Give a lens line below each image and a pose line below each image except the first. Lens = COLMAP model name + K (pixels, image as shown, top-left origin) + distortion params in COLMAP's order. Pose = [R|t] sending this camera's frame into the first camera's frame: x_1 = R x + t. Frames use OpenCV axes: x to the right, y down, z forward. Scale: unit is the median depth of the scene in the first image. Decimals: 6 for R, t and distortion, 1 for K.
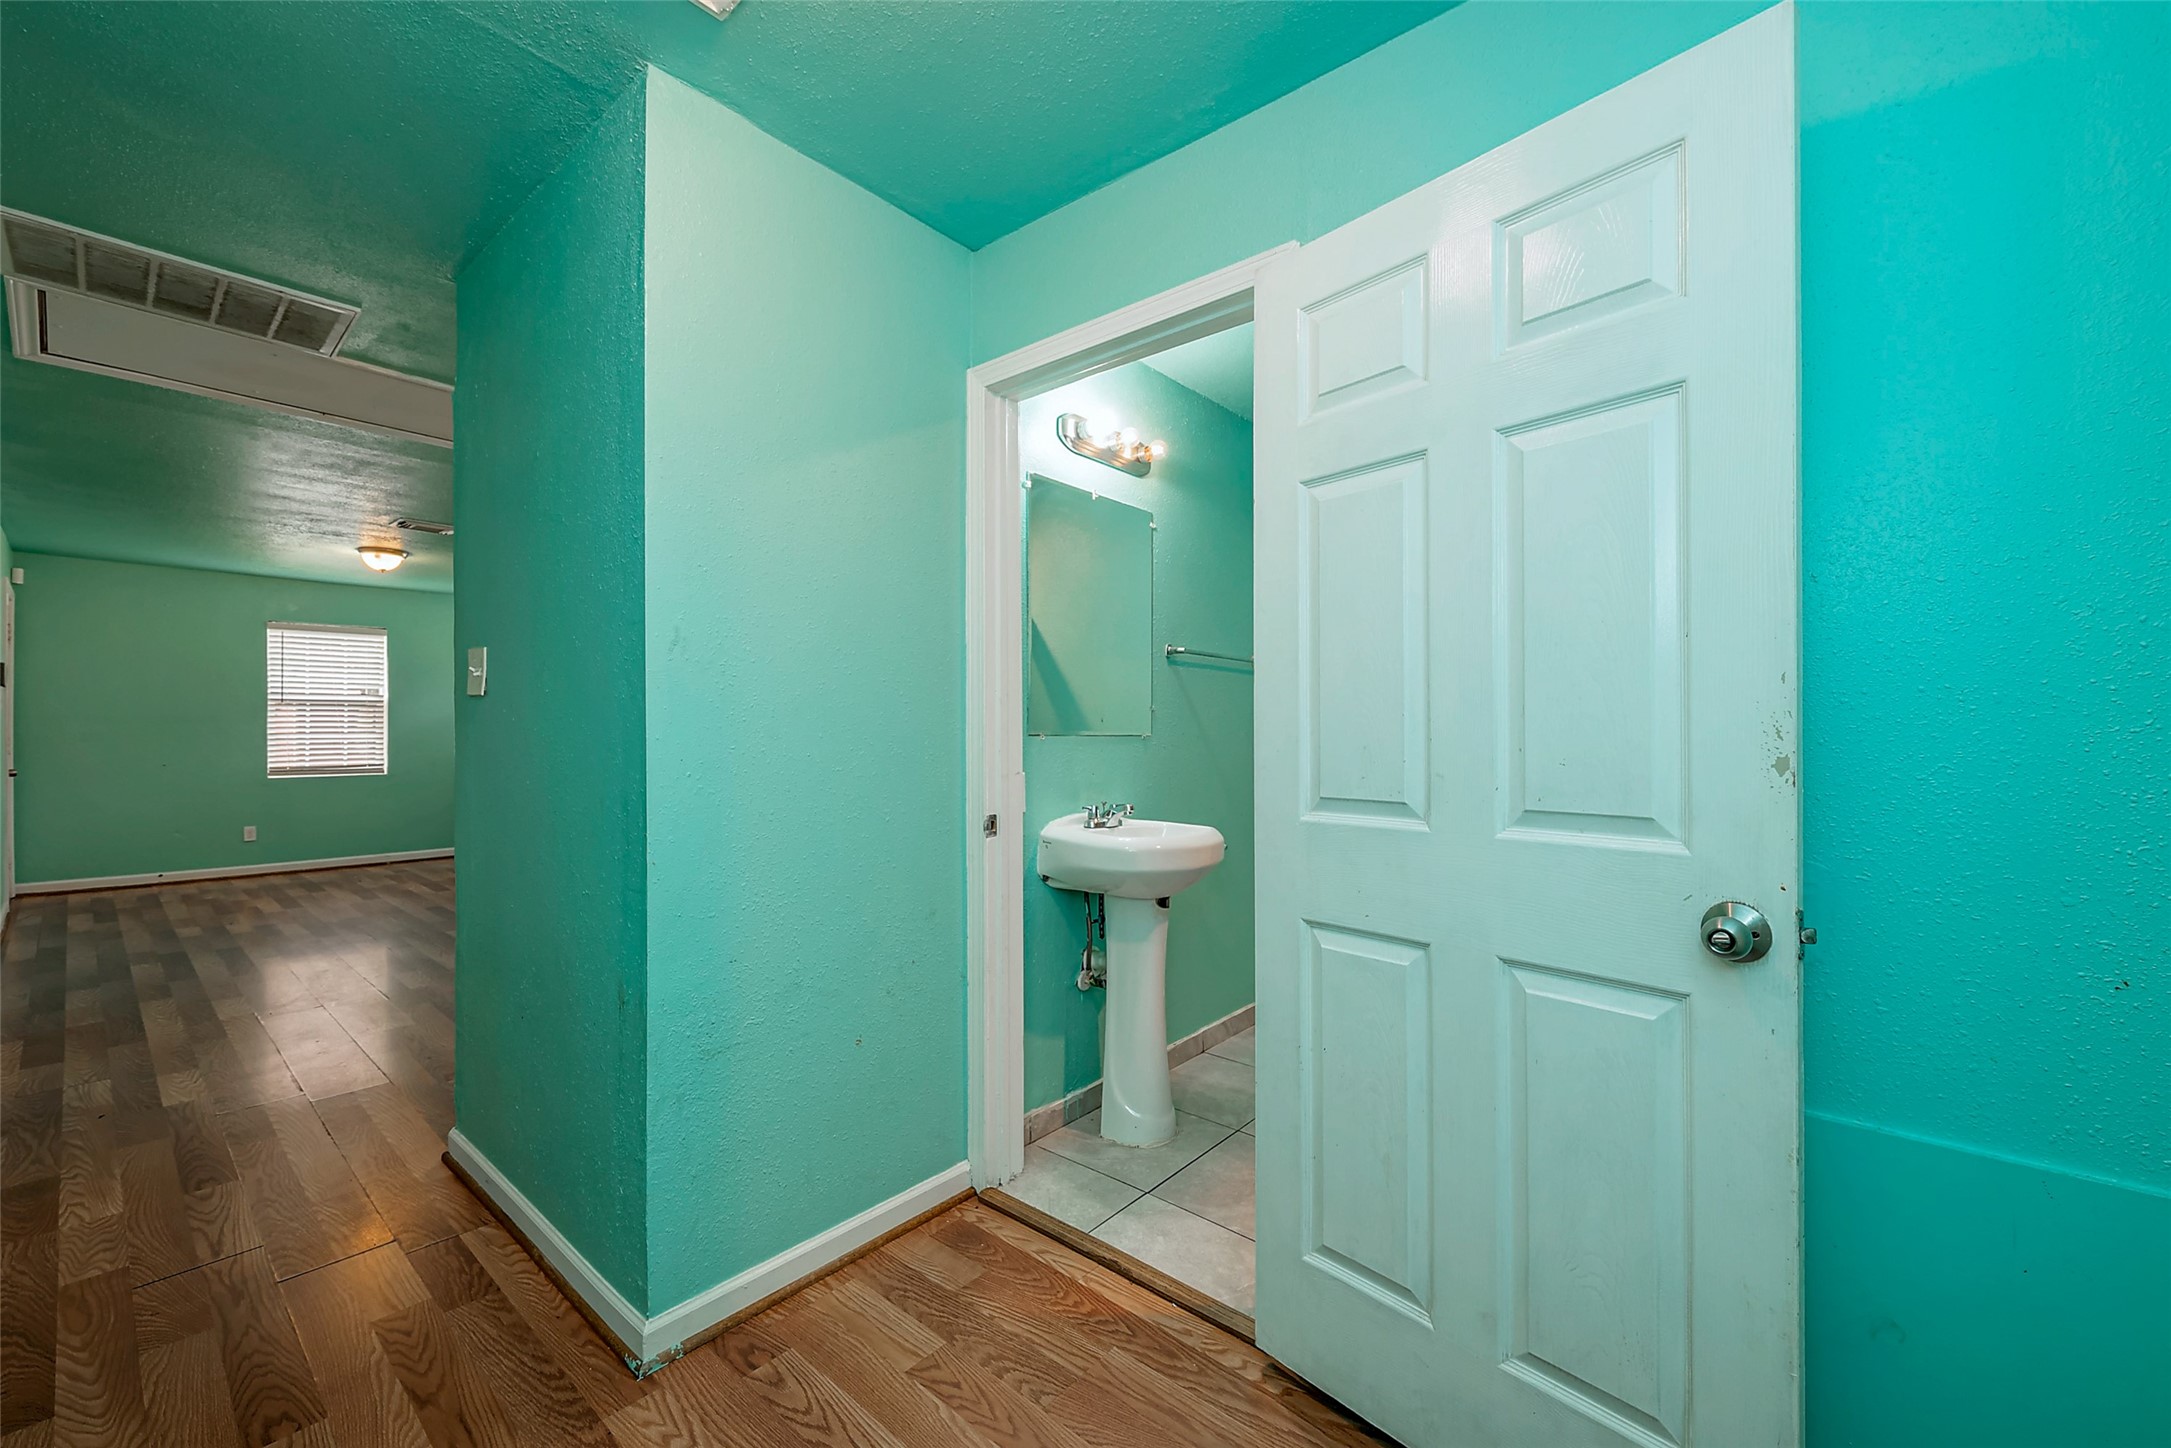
lens RADIAL K [[870.7, 0, 1076.3], [0, 870.7, 724.2], [0, 0, 1]] dist [-0.001852, -0.000856]
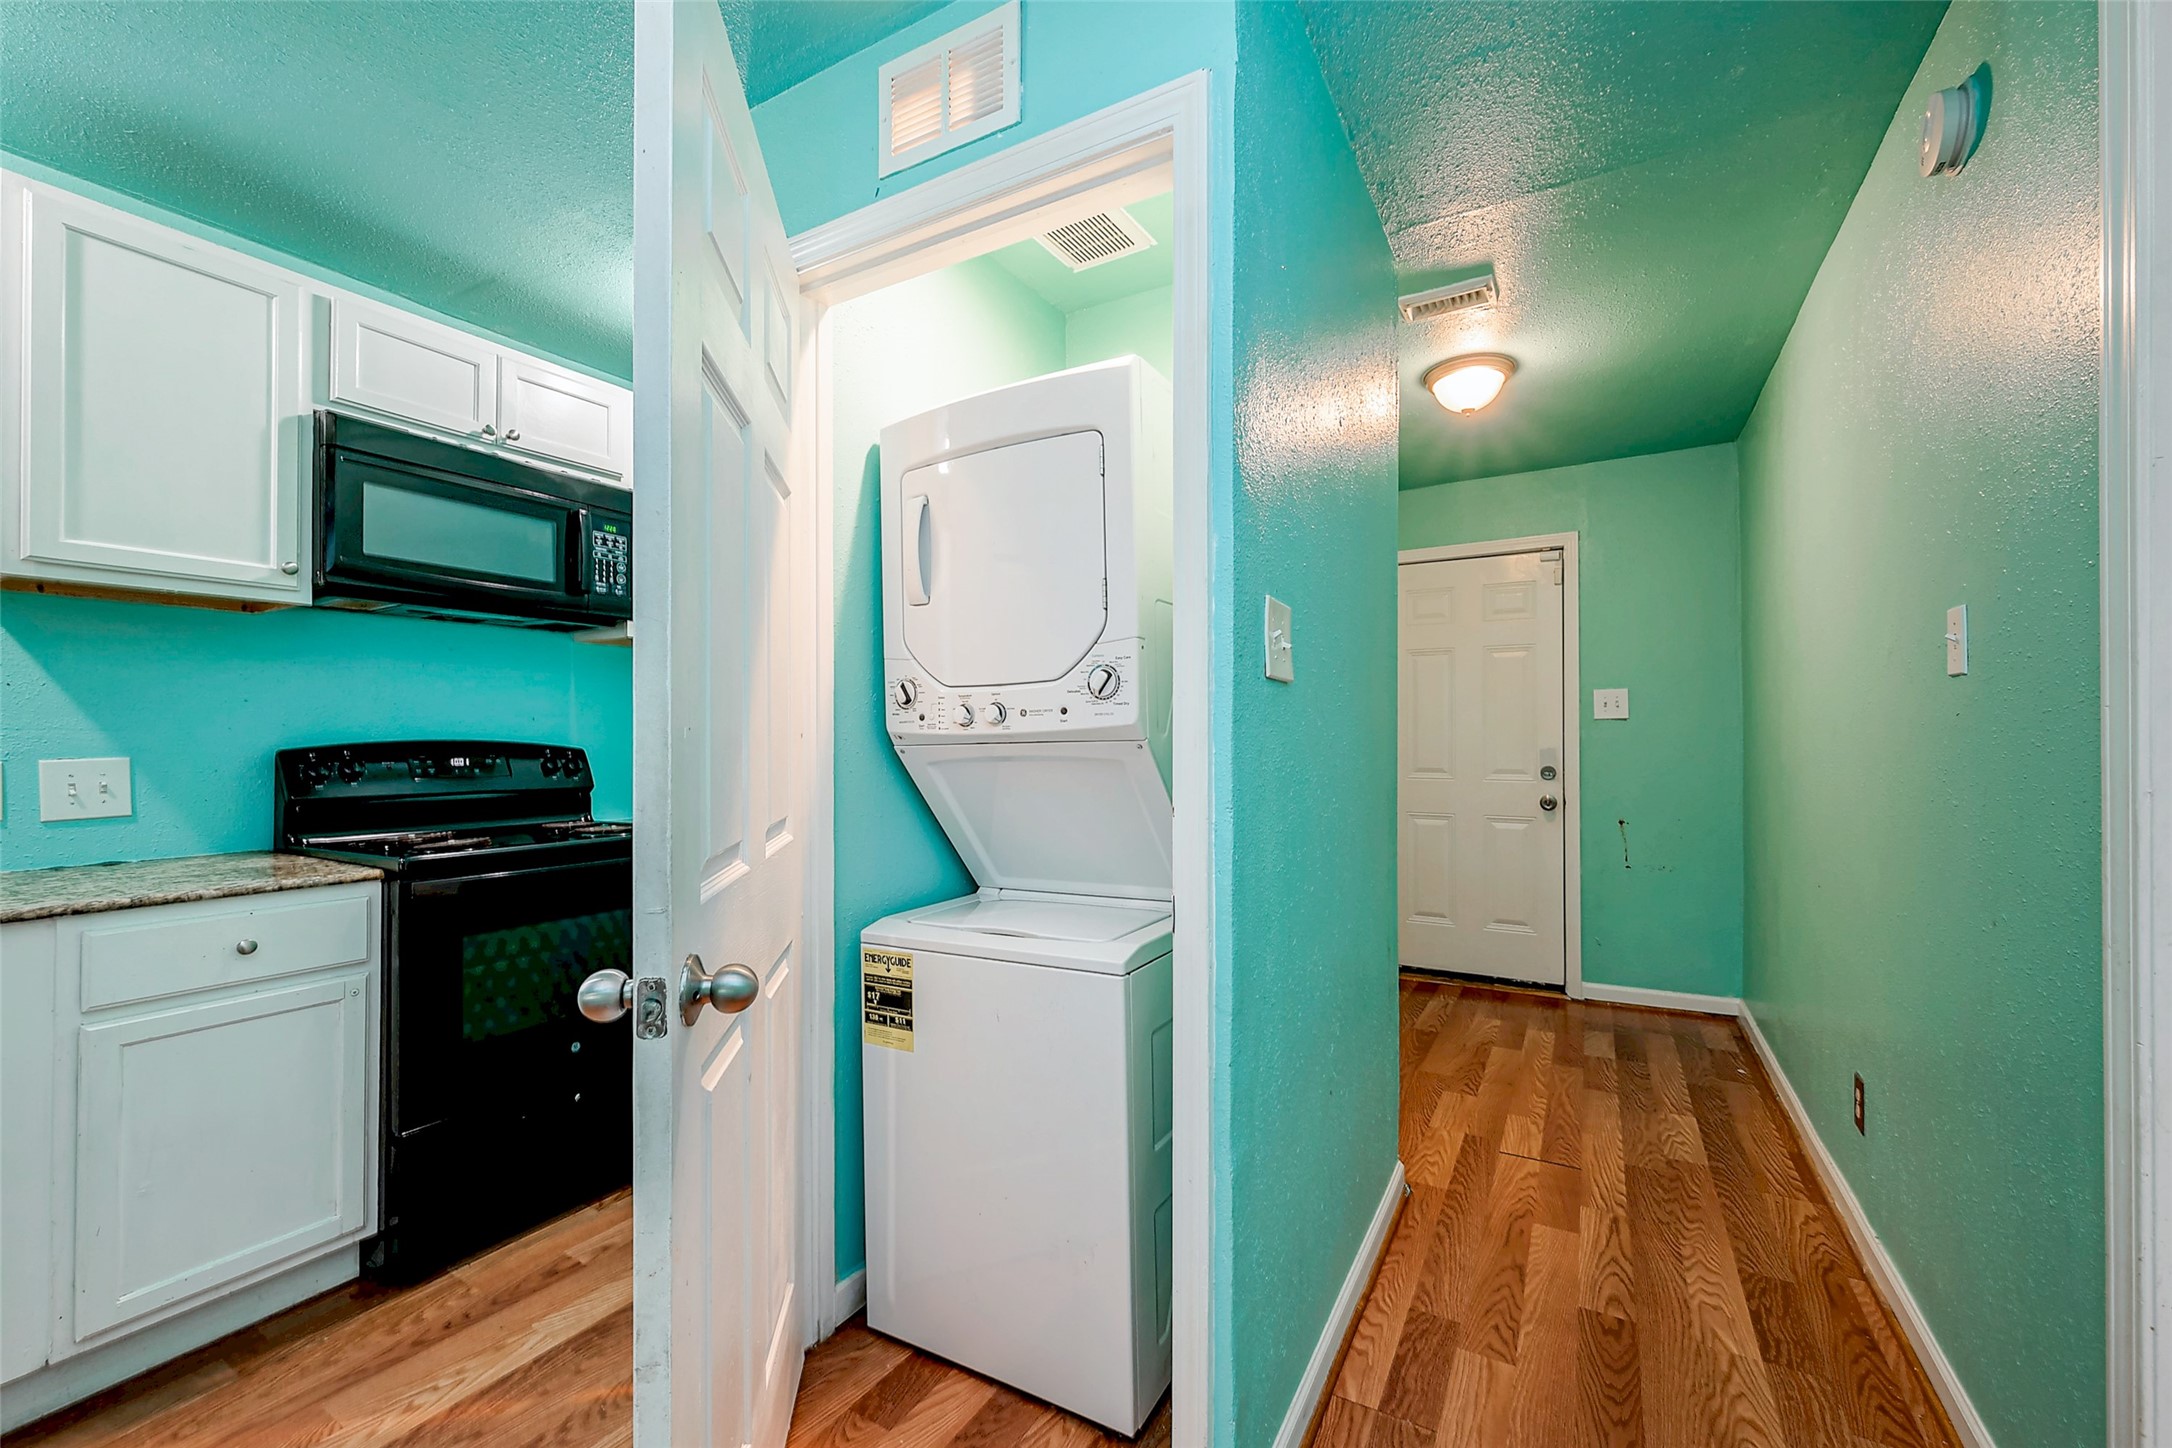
lens RADIAL K [[871.1, 0, 1120.5], [0, 871.1, 726.5], [0, 0, 1]] dist [-0.001852, -0.000856]
pose [[-0.233625, 0.008641, 0.972288, -0.462370], [-0.007653, 0.999913, -0.010726, 0.002256], [-0.972297, -0.009946, -0.233538, 0.465532]]
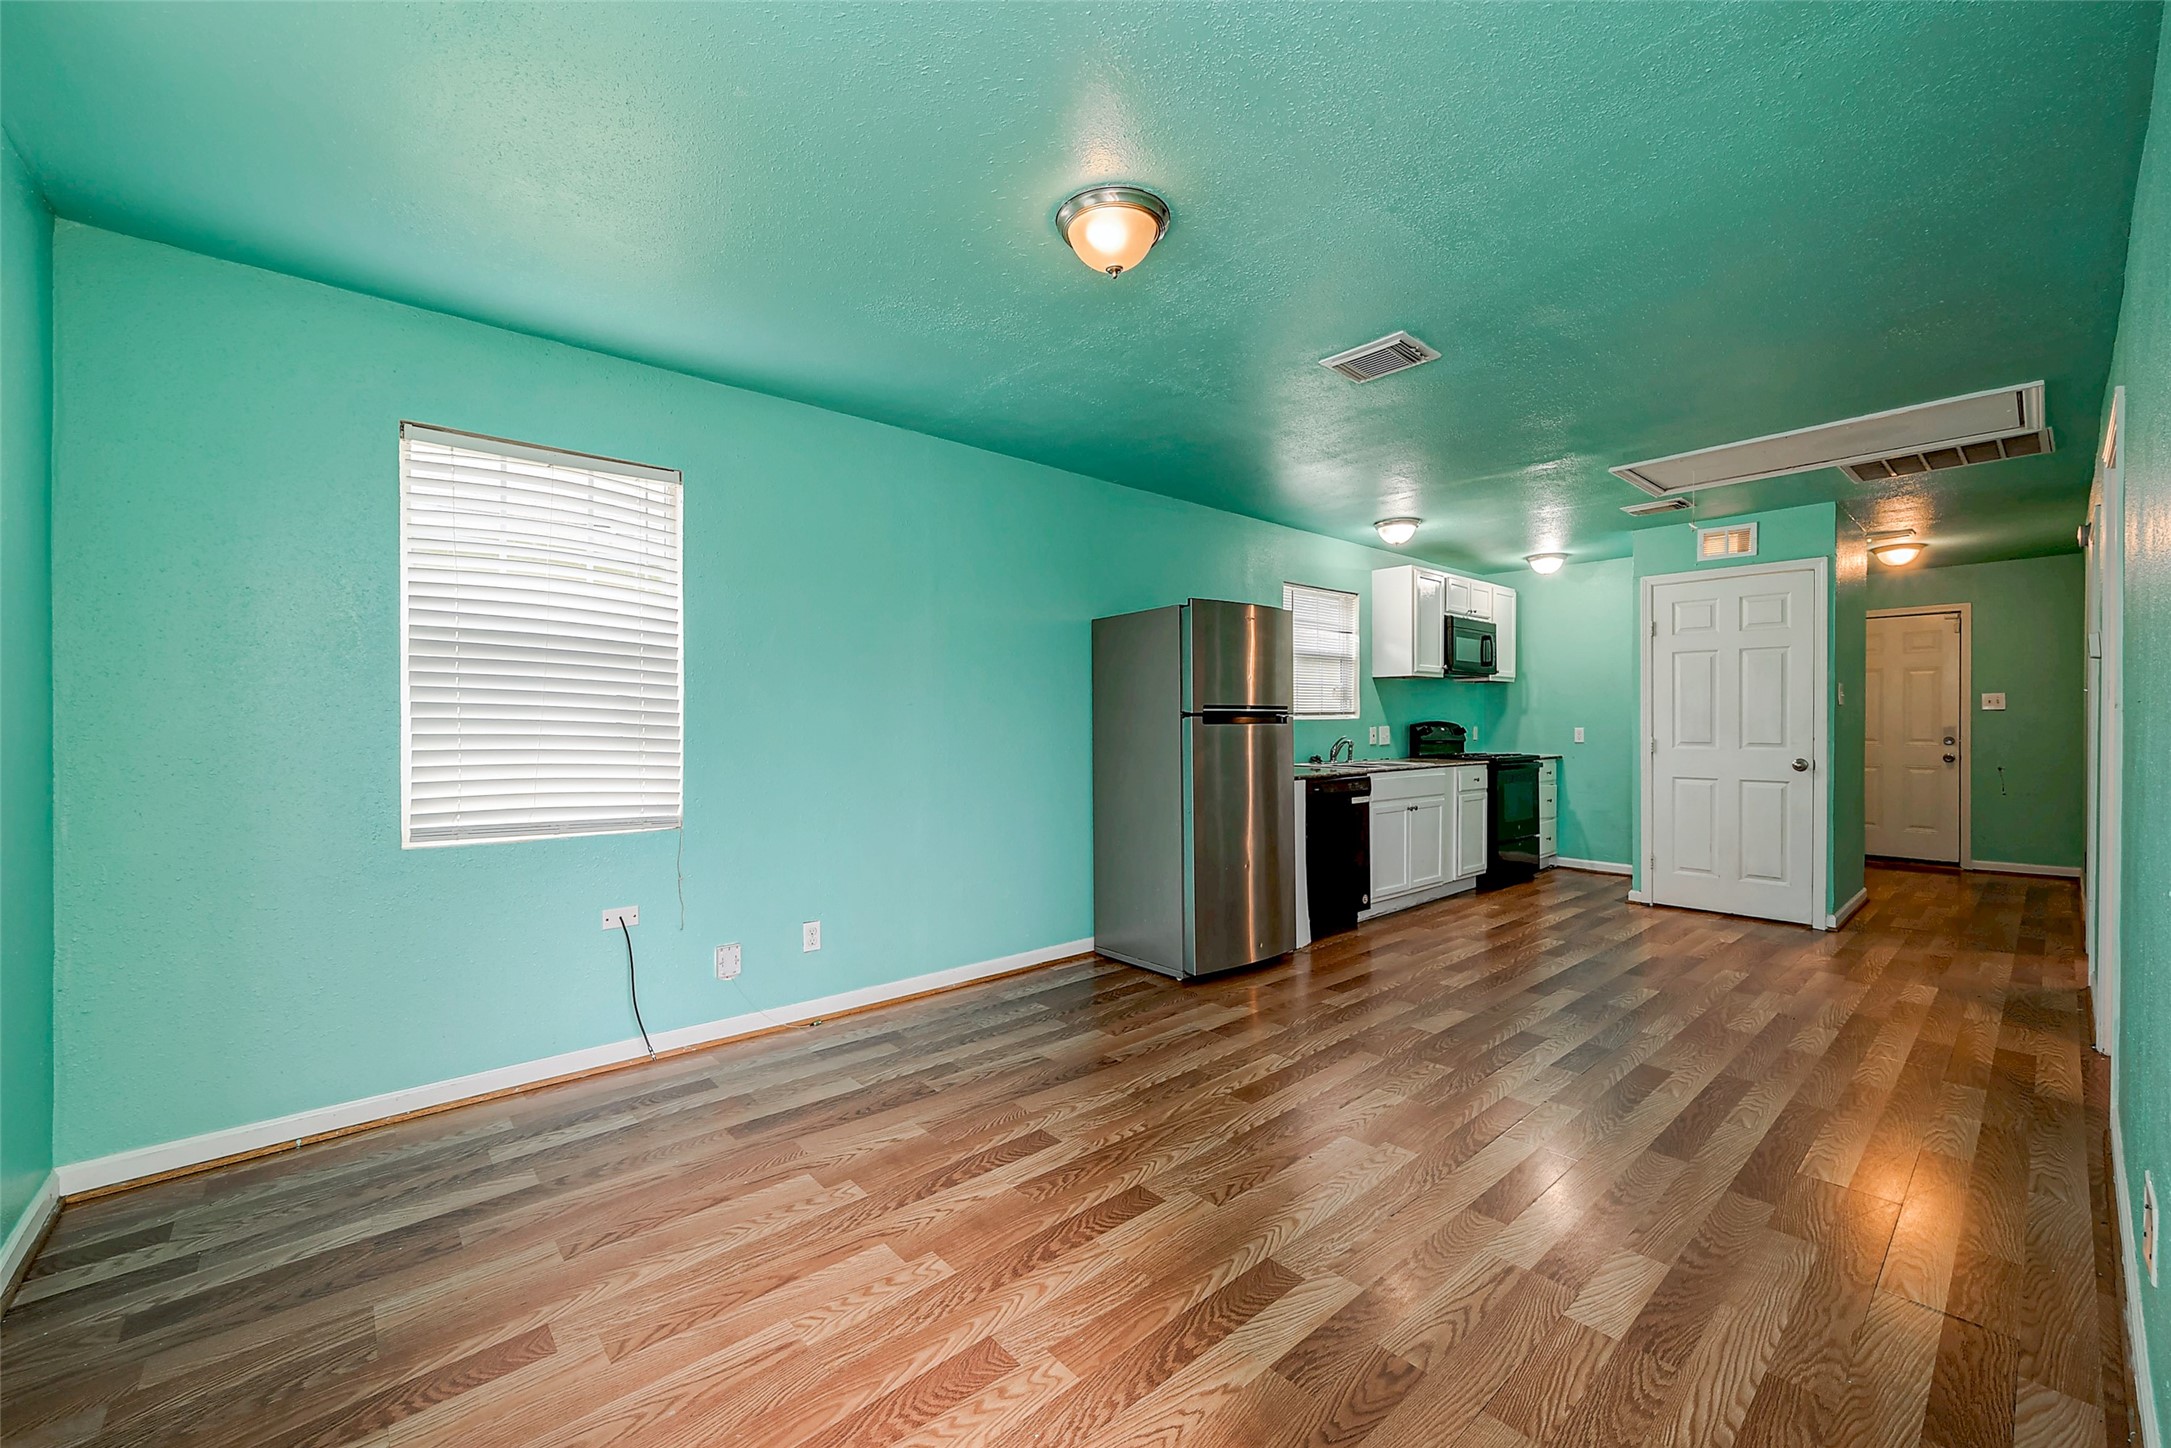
lens RADIAL K [[870.7, 0, 1138.7], [0, 870.7, 724.6], [0, 0, 1]] dist [-0.001852, -0.000856]
pose [[0.103395, -0.006648, 0.994618, -1.150526], [-0.005472, 0.999959, 0.007252, 0.004828], [-0.994625, -0.006193, 0.103355, 0.954298]]
